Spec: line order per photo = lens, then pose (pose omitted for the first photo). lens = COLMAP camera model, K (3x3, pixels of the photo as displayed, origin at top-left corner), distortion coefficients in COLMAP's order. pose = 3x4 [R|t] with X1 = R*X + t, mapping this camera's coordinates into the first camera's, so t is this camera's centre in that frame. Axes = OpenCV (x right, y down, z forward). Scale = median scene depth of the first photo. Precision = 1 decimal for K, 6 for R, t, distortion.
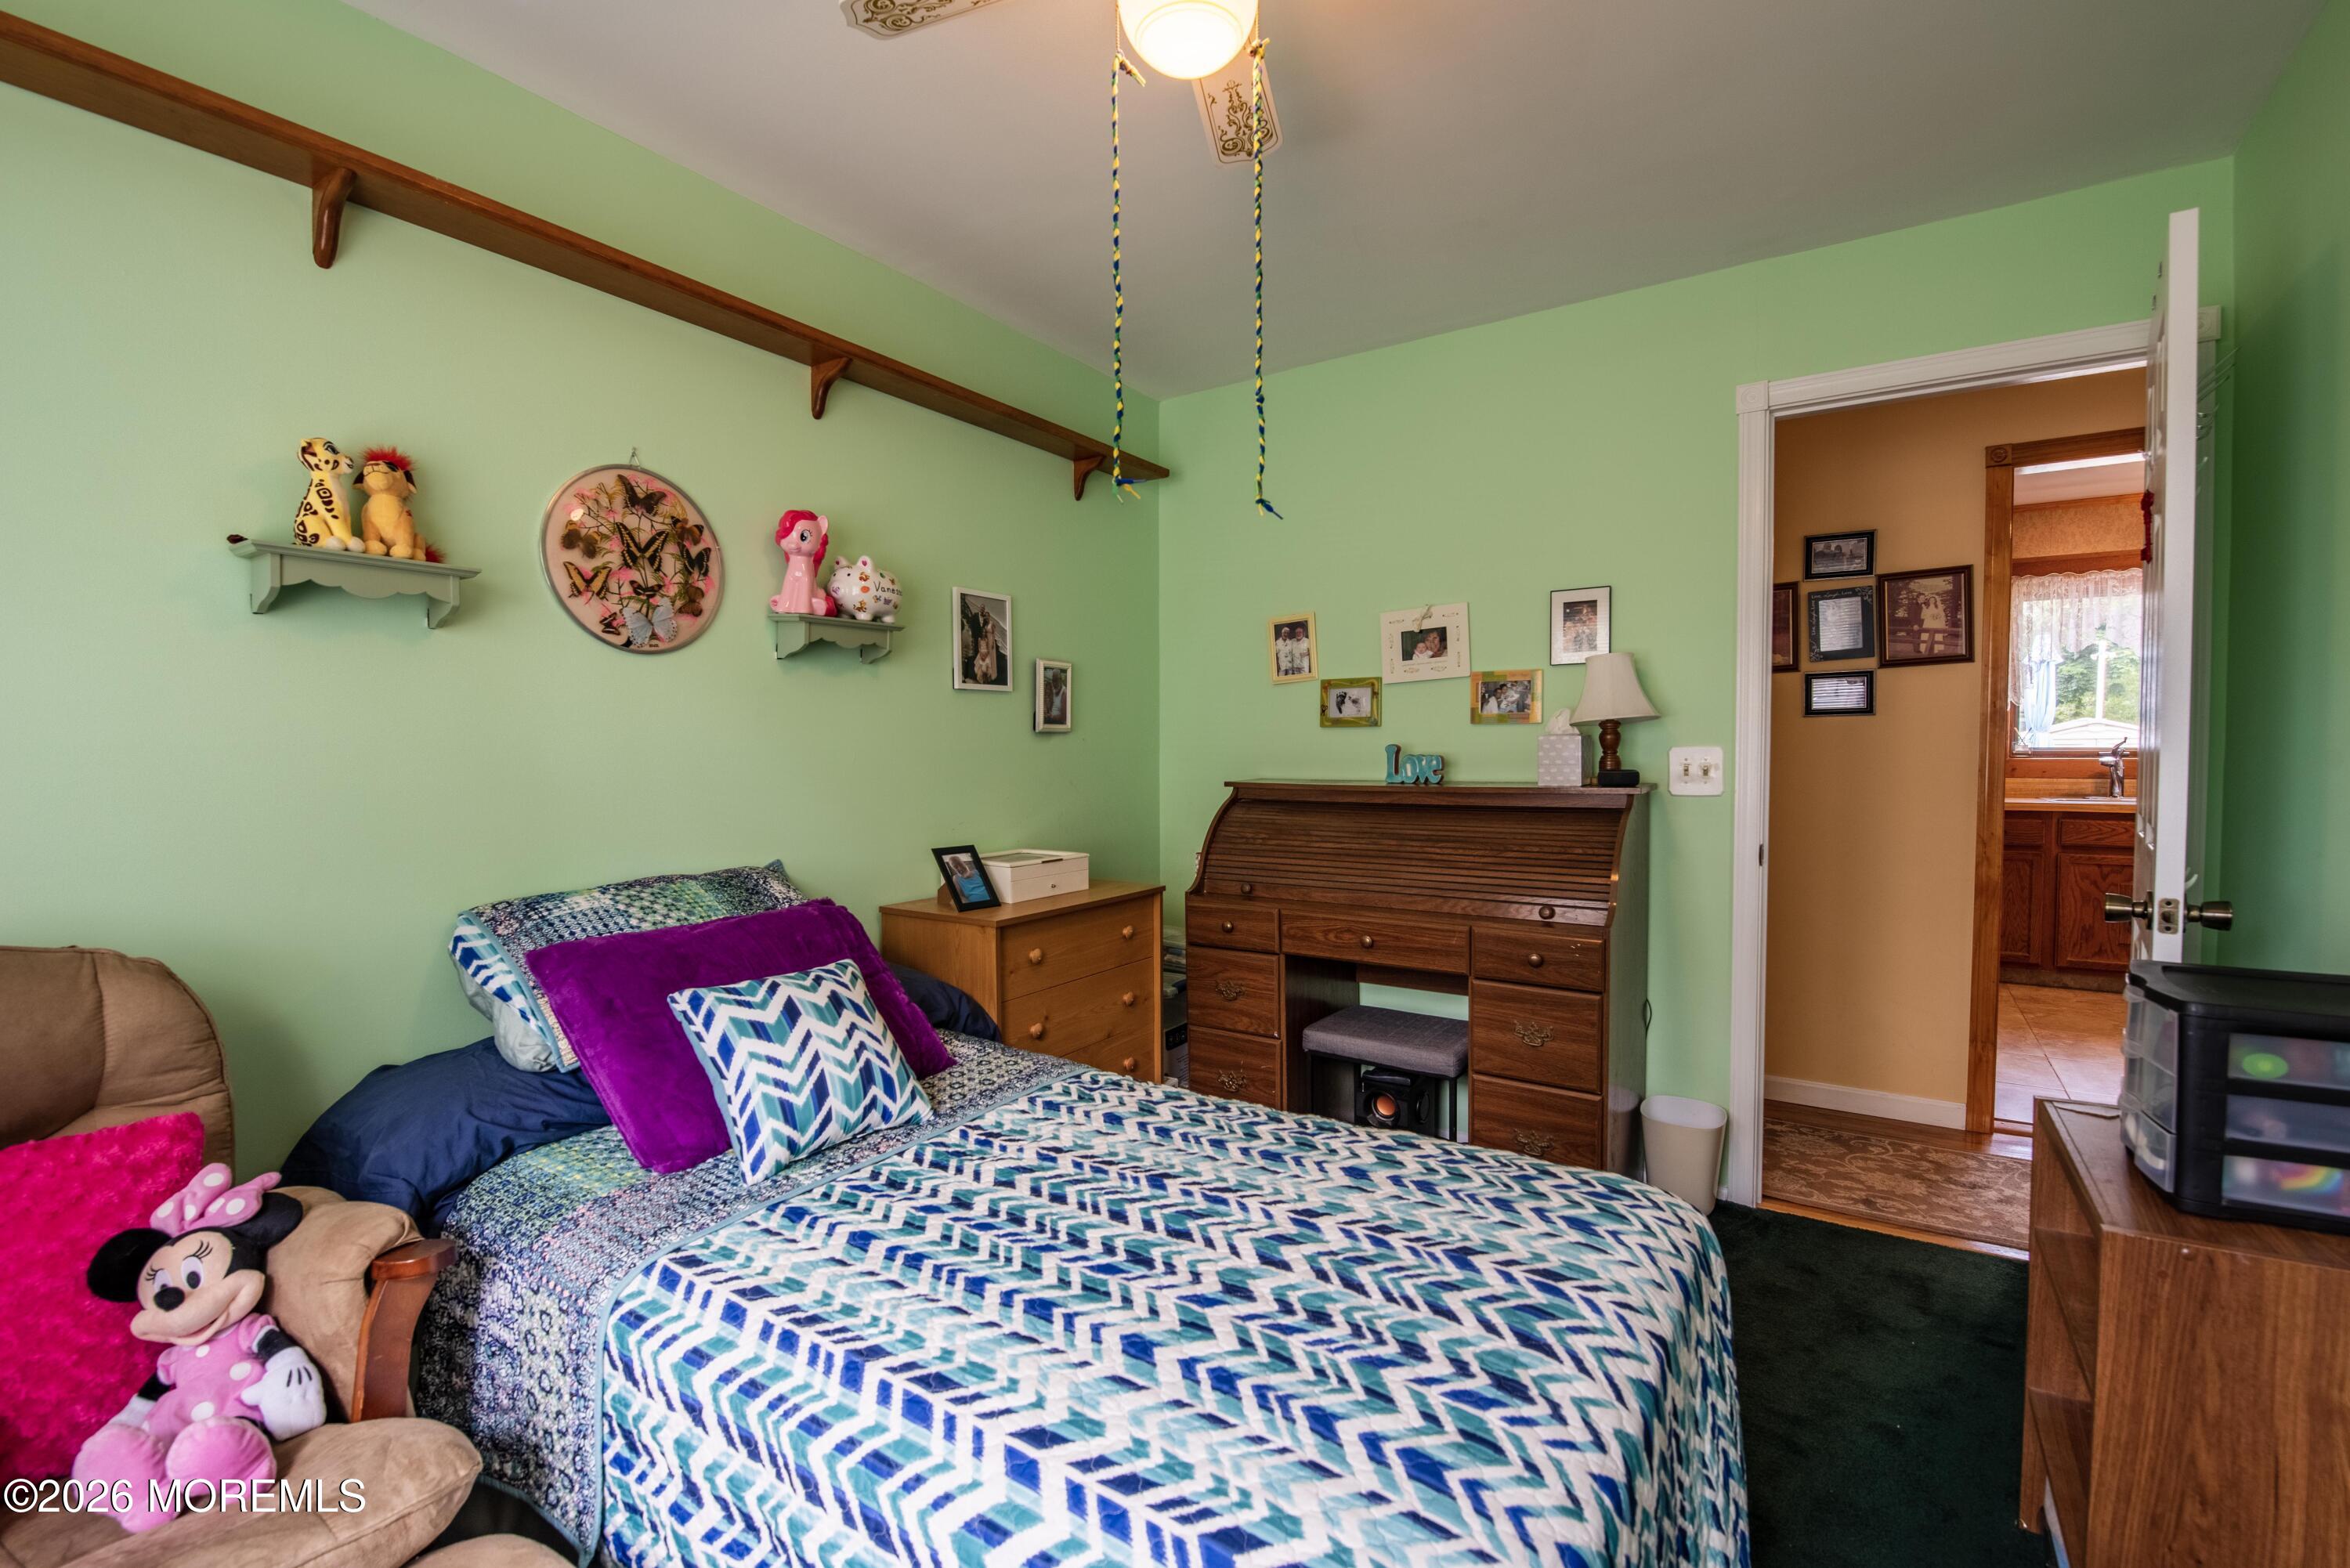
lens RADIAL K [[1038.2, 0, 1159.7], [0, 1038.2, 764.5], [0, 0, 1]] dist [-0.004187, -0.007638]
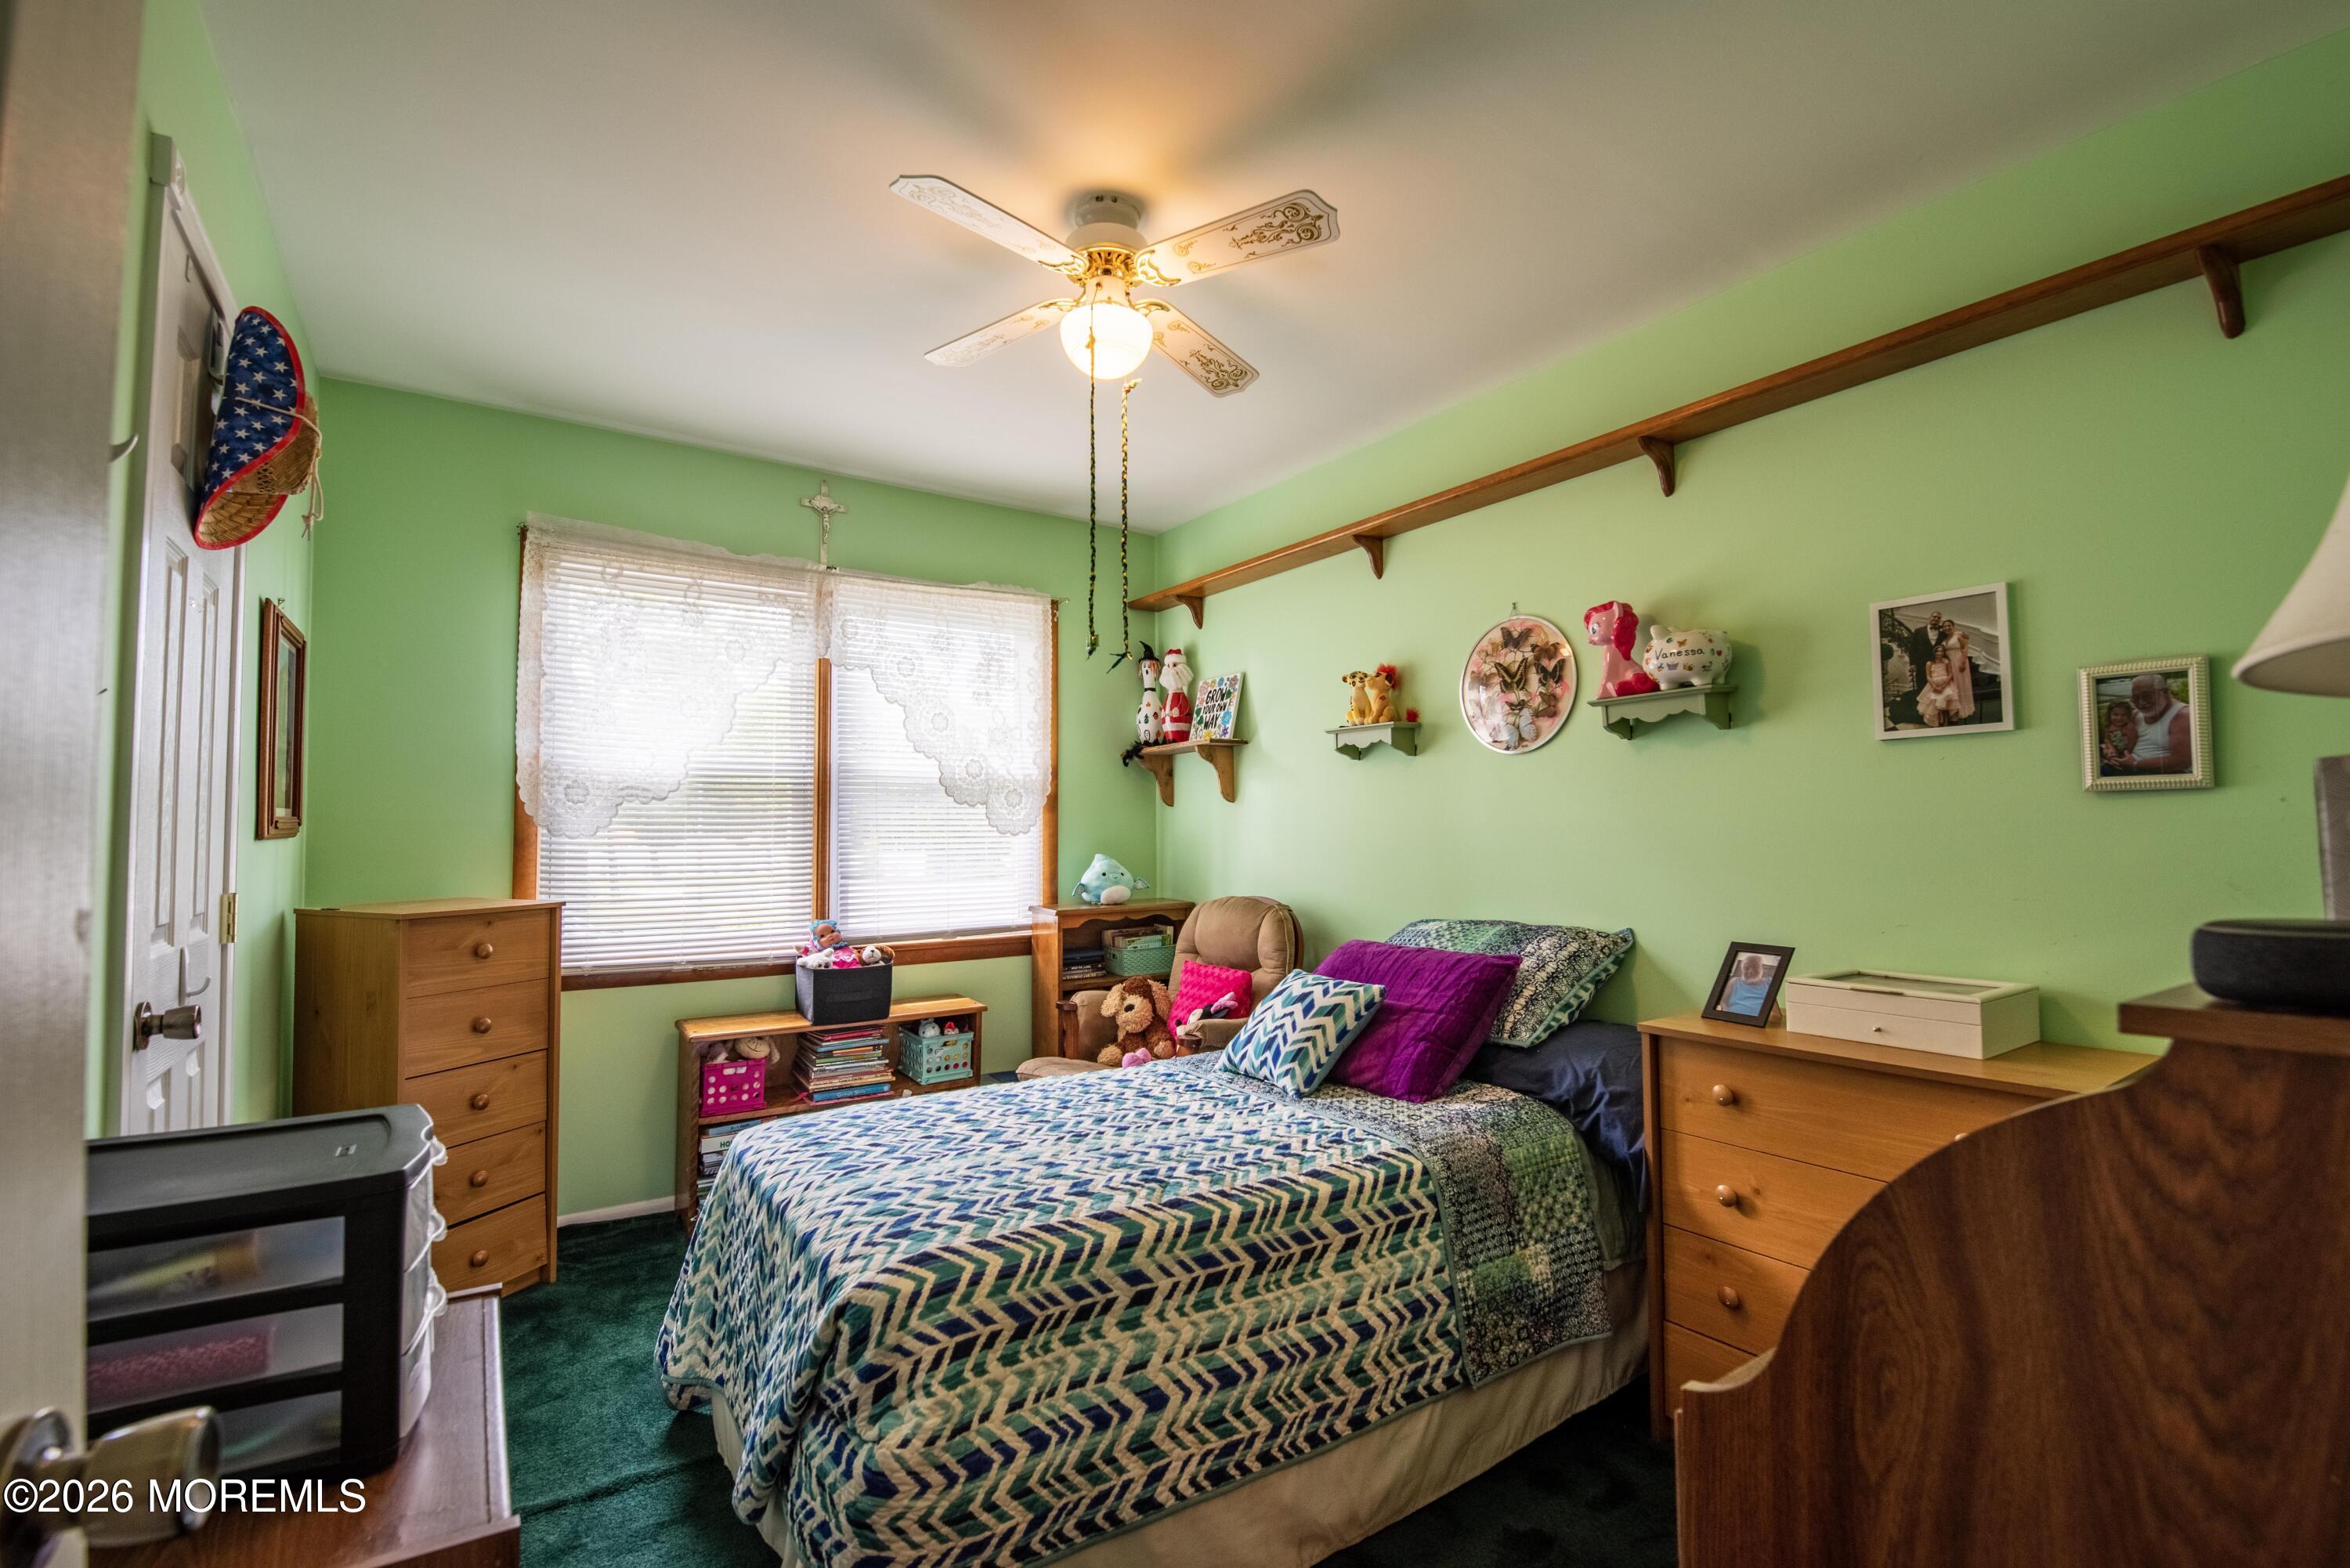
lens RADIAL K [[1038.2, 0, 1160.5], [0, 1038.2, 793.5], [0, 0, 1]] dist [-0.004187, -0.007638]
pose [[-0.402288, -0.029620, -0.915034, 0.880750], [-0.010632, 0.999560, -0.027682, -0.012077], [0.915451, -0.001407, -0.402426, 1.073430]]
